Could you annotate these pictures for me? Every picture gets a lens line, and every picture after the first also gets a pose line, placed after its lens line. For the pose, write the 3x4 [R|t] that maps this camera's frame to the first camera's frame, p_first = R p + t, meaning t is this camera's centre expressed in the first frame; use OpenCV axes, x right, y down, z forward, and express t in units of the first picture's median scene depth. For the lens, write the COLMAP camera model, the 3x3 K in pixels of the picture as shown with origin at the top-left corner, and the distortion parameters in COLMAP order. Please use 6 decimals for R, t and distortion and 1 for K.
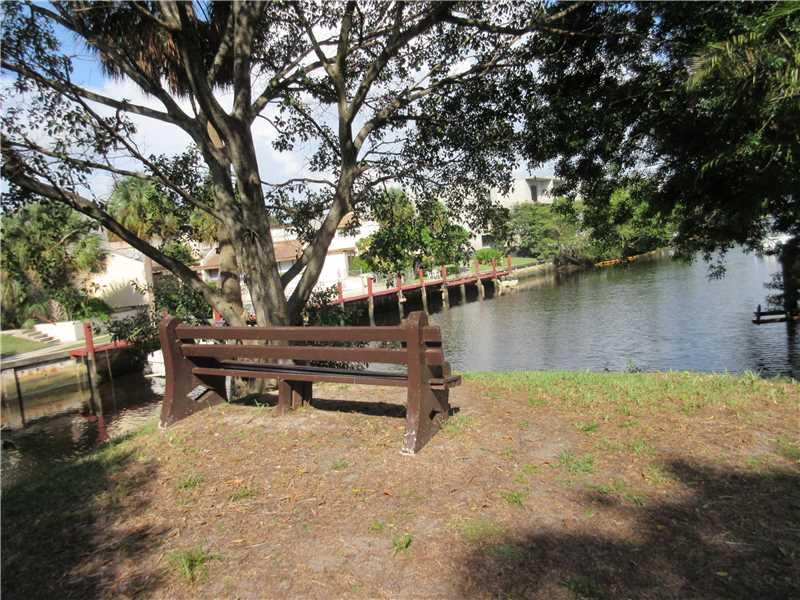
lens RADIAL K [[597.4, 0, 400.1], [0, 597.4, 299.2], [0, 0, 1]] dist [-0.010568, -0.003326]
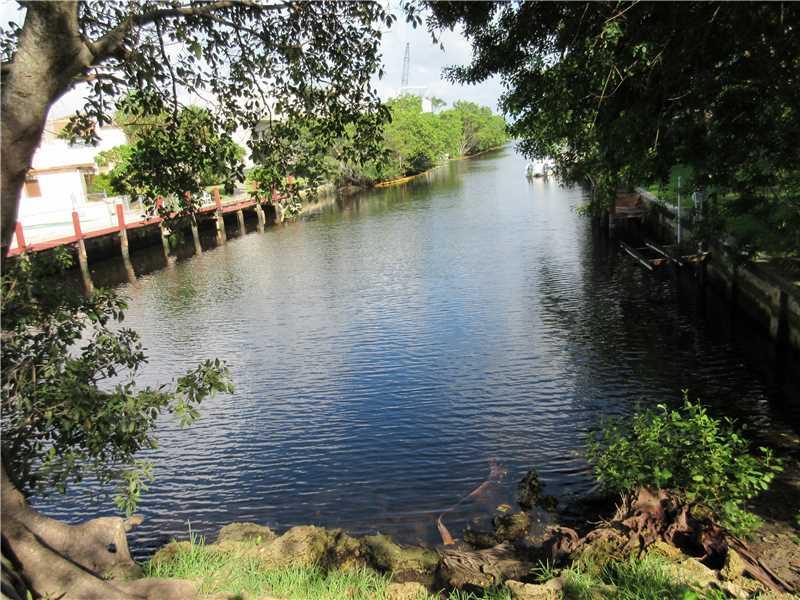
lens RADIAL K [[597.4, 0, 399.0], [0, 597.4, 302.6], [0, 0, 1]] dist [-0.010568, -0.003326]
pose [[0.925085, -0.068615, 0.373511, -0.010840], [0.015770, 0.989634, 0.142742, -0.012681], [-0.379434, -0.126158, 0.916577, 0.130180]]
